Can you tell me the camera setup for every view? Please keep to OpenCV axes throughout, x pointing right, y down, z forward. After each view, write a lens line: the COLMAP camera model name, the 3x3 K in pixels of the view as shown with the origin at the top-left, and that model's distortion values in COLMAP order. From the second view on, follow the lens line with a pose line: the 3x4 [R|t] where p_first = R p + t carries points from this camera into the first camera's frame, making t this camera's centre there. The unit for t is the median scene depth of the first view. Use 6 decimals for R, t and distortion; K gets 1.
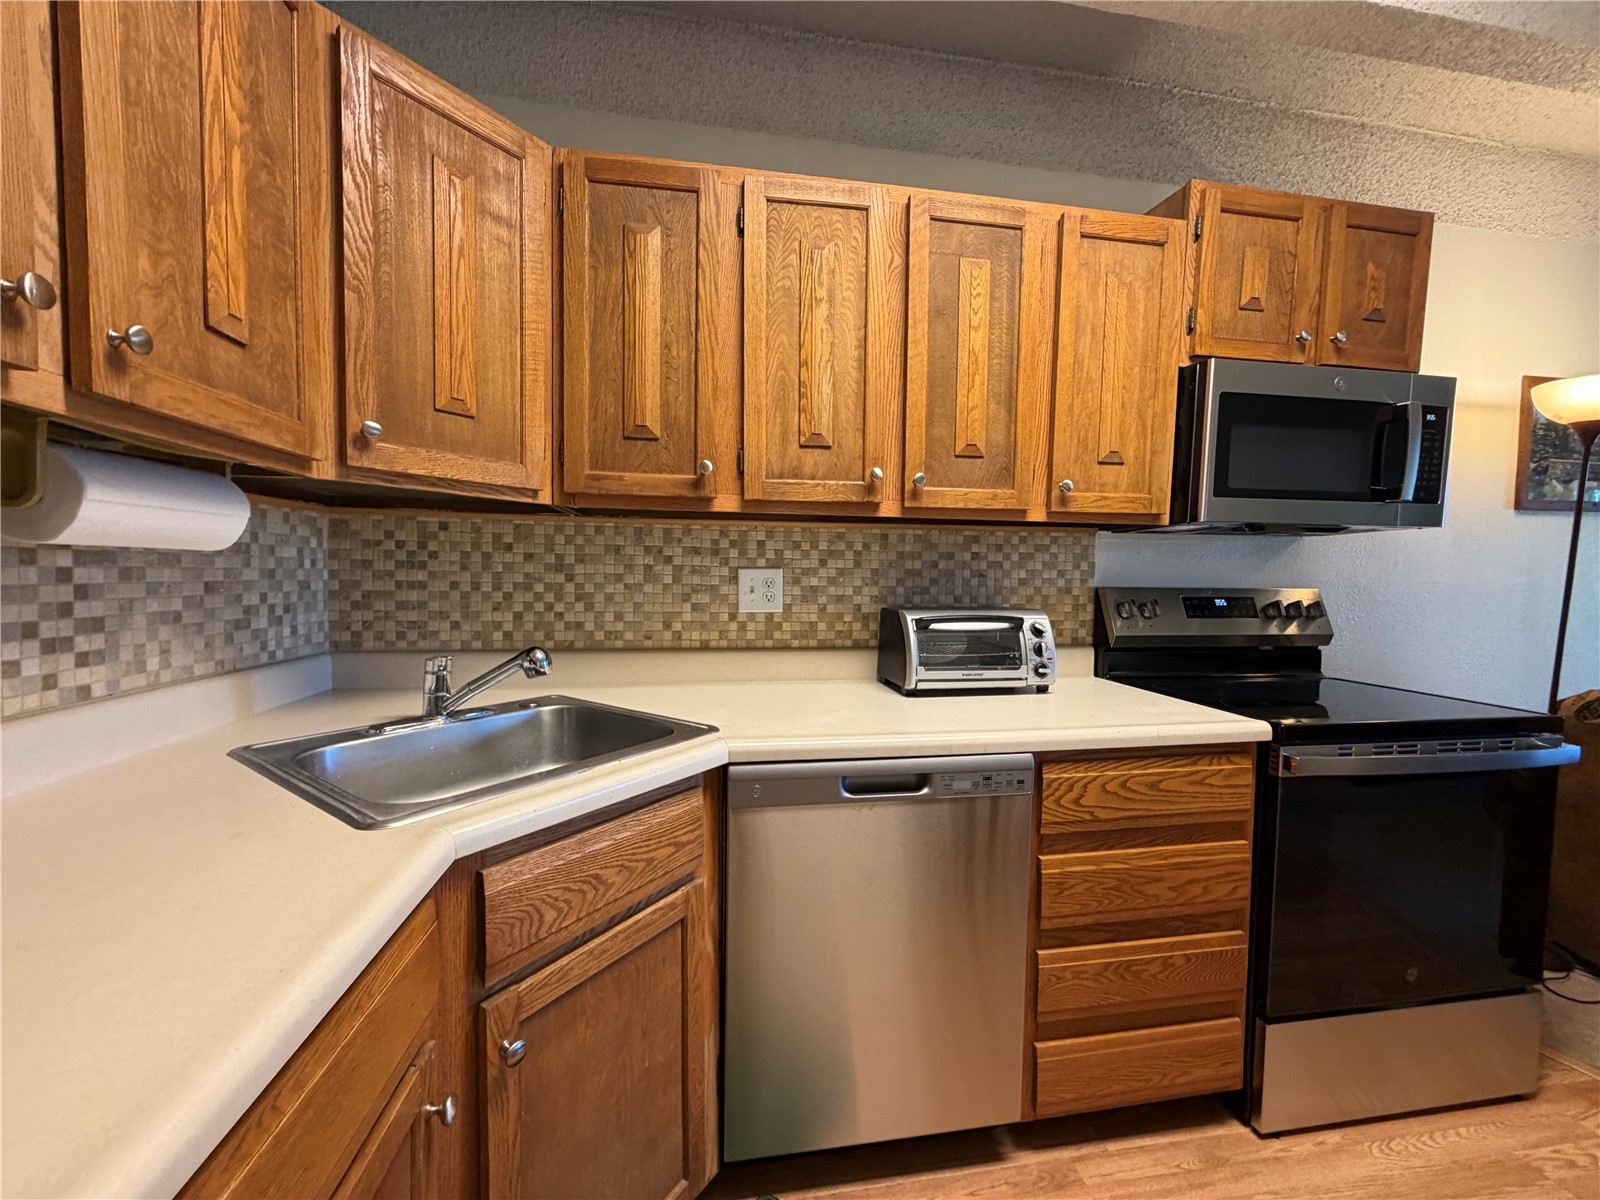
lens RADIAL K [[640.4, 0, 802.3], [0, 640.4, 599.0], [0, 0, 1]] dist [-0.000481, 0.000325]
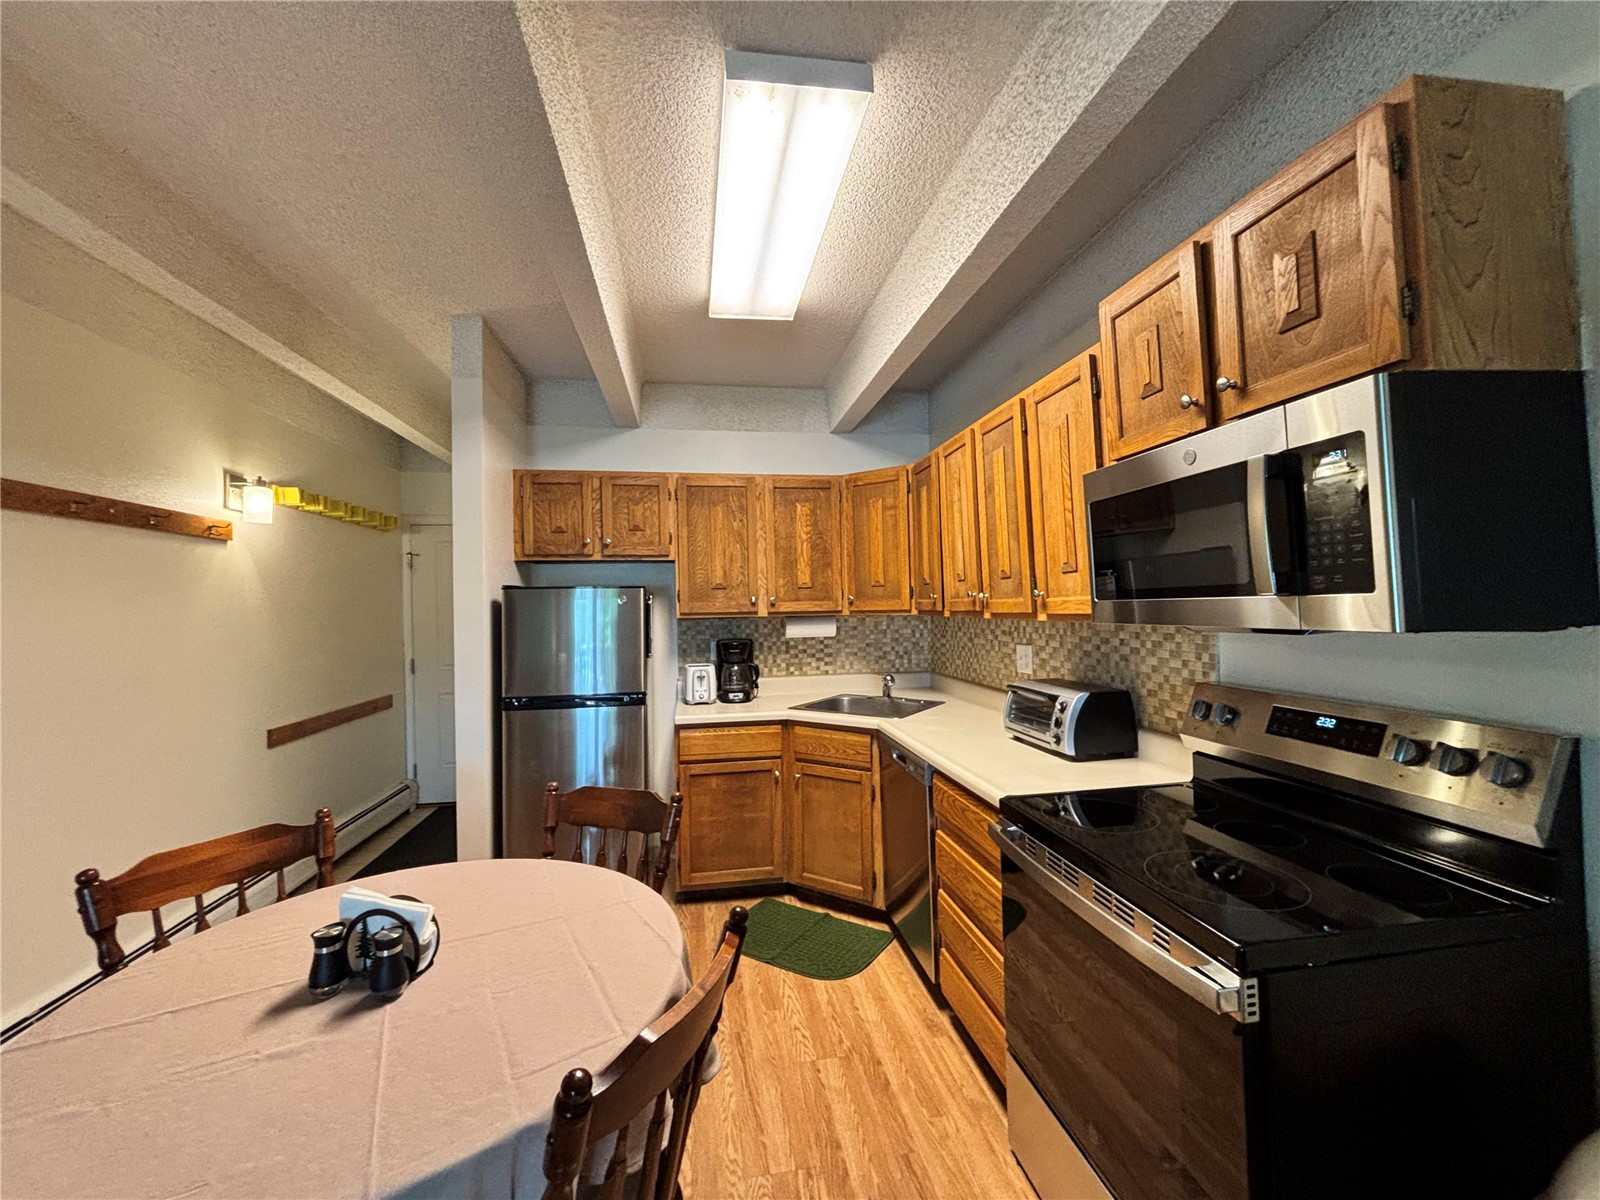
lens RADIAL K [[652.0, 0, 800.0], [0, 652.0, 600.0], [0, 0, 1]] dist [0.001572, 0.000916]
pose [[-0.009269, -0.018534, -0.999785, 1.700062], [-0.021017, 0.999611, -0.018336, -0.128849], [0.999736, 0.020843, -0.009655, 0.520997]]
